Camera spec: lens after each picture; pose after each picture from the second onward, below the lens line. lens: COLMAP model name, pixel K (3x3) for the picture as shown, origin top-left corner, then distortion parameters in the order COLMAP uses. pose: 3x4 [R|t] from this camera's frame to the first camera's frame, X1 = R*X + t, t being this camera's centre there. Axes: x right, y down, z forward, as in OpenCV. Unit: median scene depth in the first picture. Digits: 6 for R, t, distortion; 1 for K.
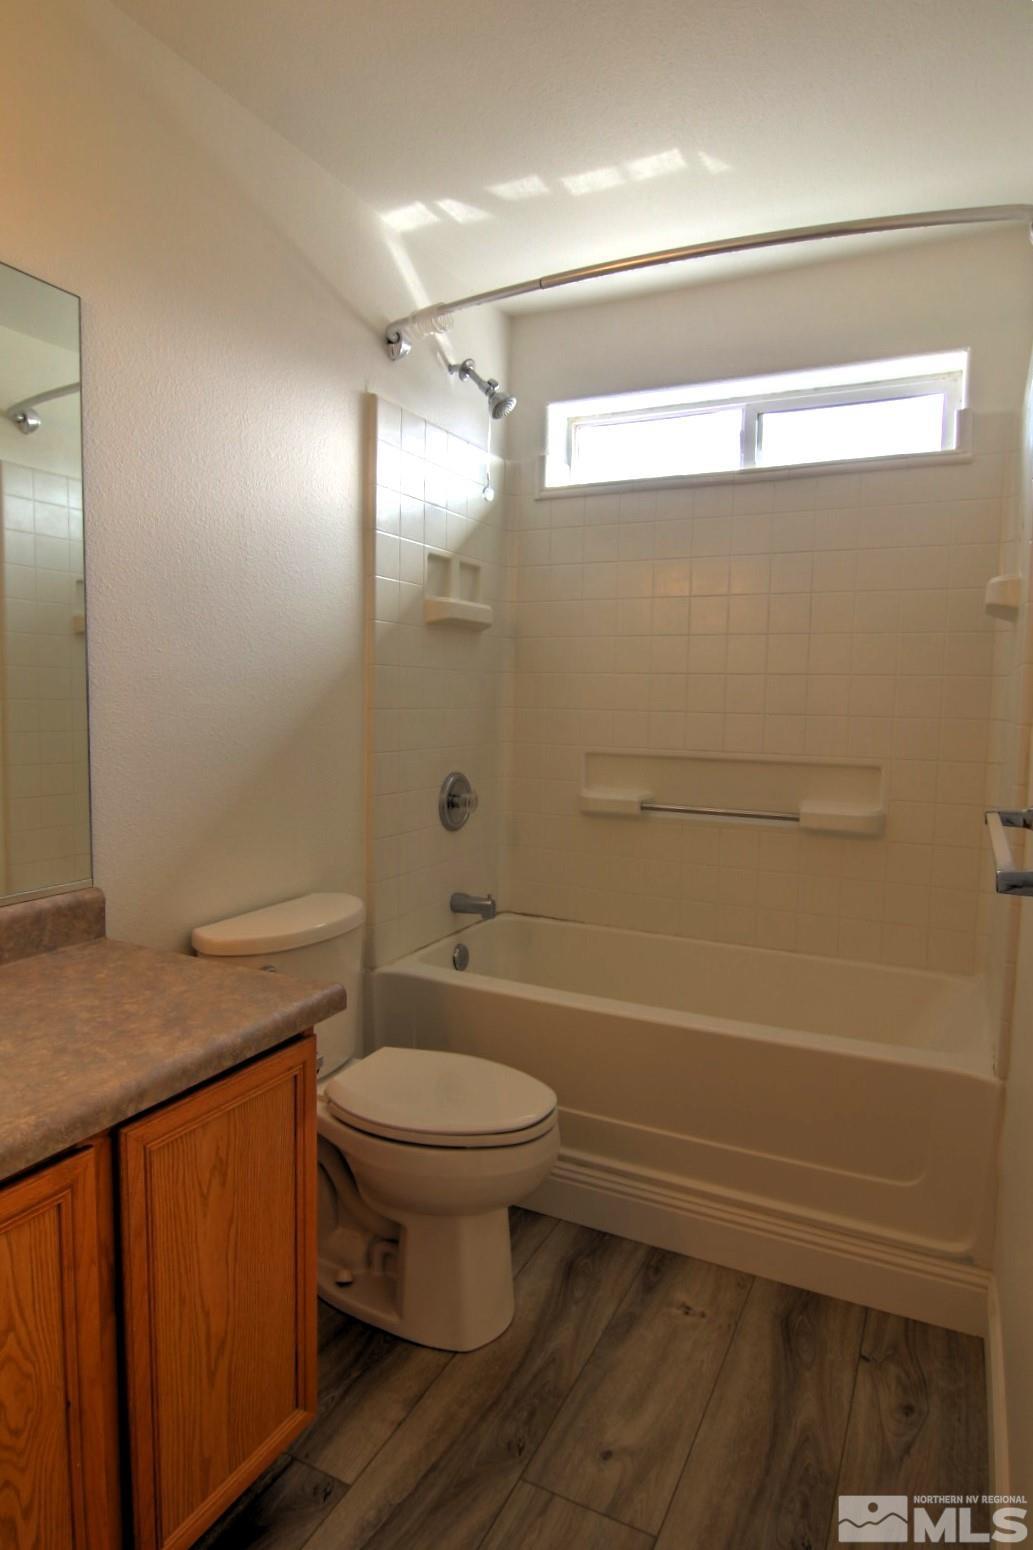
lens RADIAL K [[897.8, 0, 532.3], [0, 897.8, 763.5], [0, 0, 1]] dist [-0.008495, -0.014994]
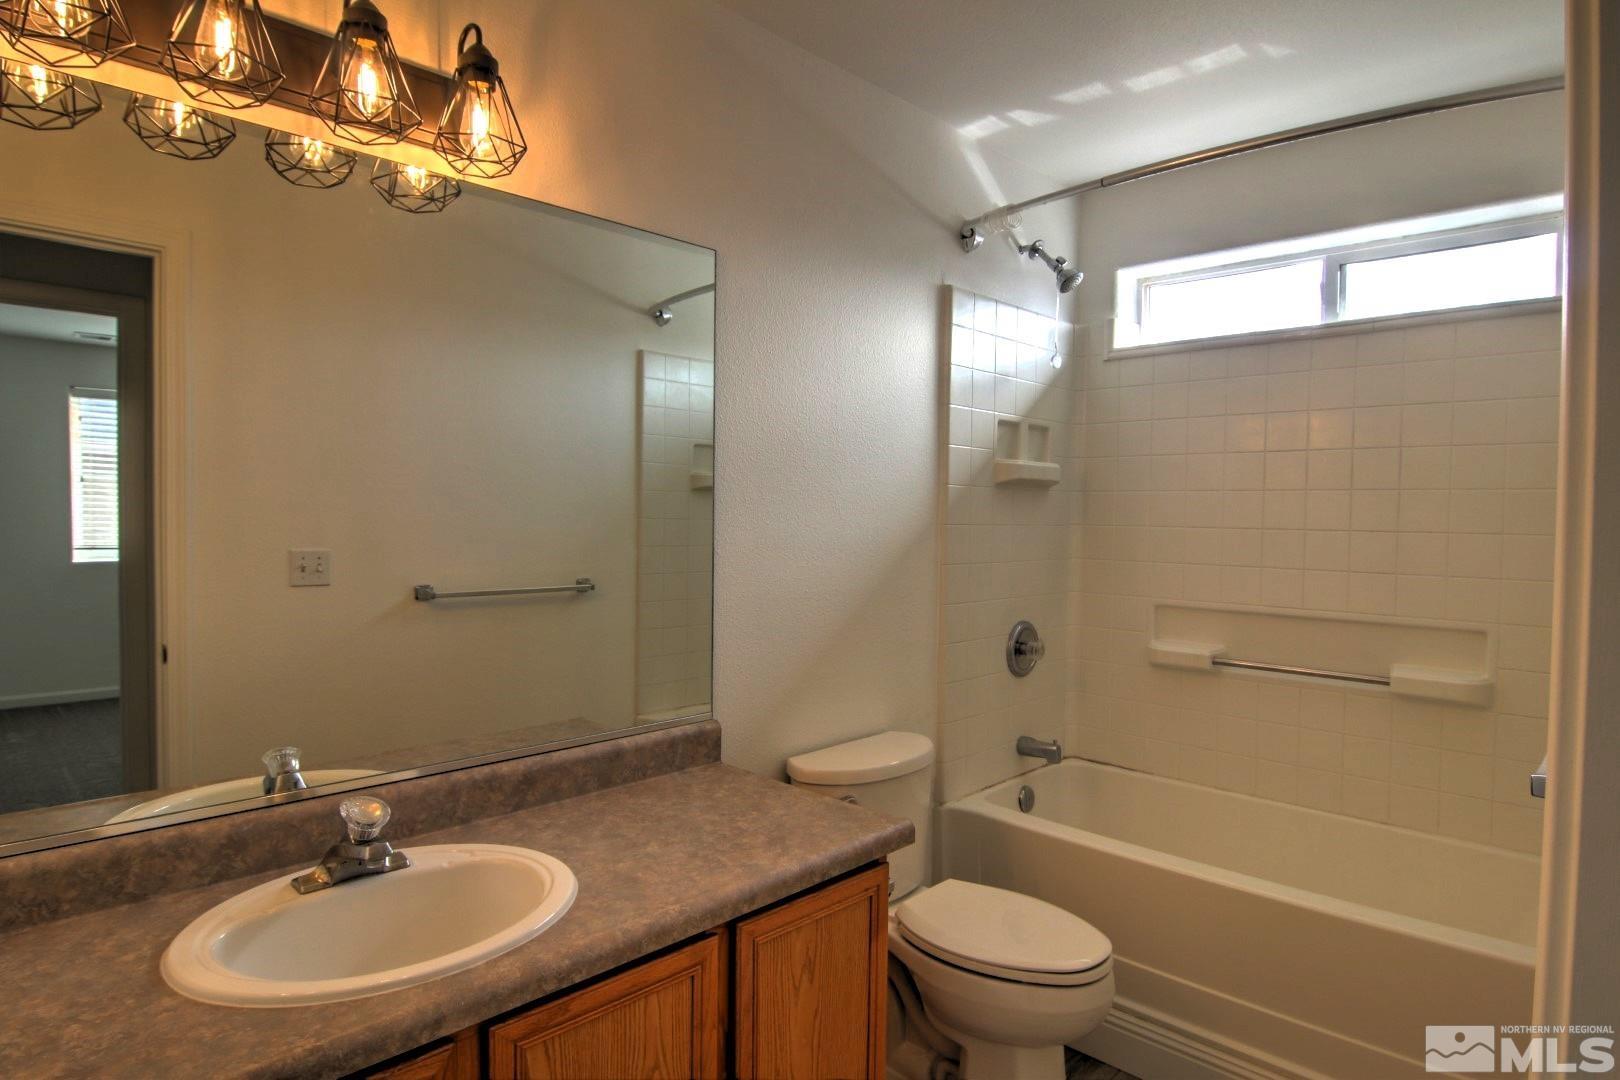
lens RADIAL K [[938.3, 0, 834.7], [0, 938.3, 538.4], [0, 0, 1]] dist [-0.008495, -0.014994]
pose [[0.954951, 0.007876, -0.296659, 0.035051], [-0.019780, 0.999114, -0.037144, -0.051025], [0.296104, 0.041339, 0.954261, -0.142074]]
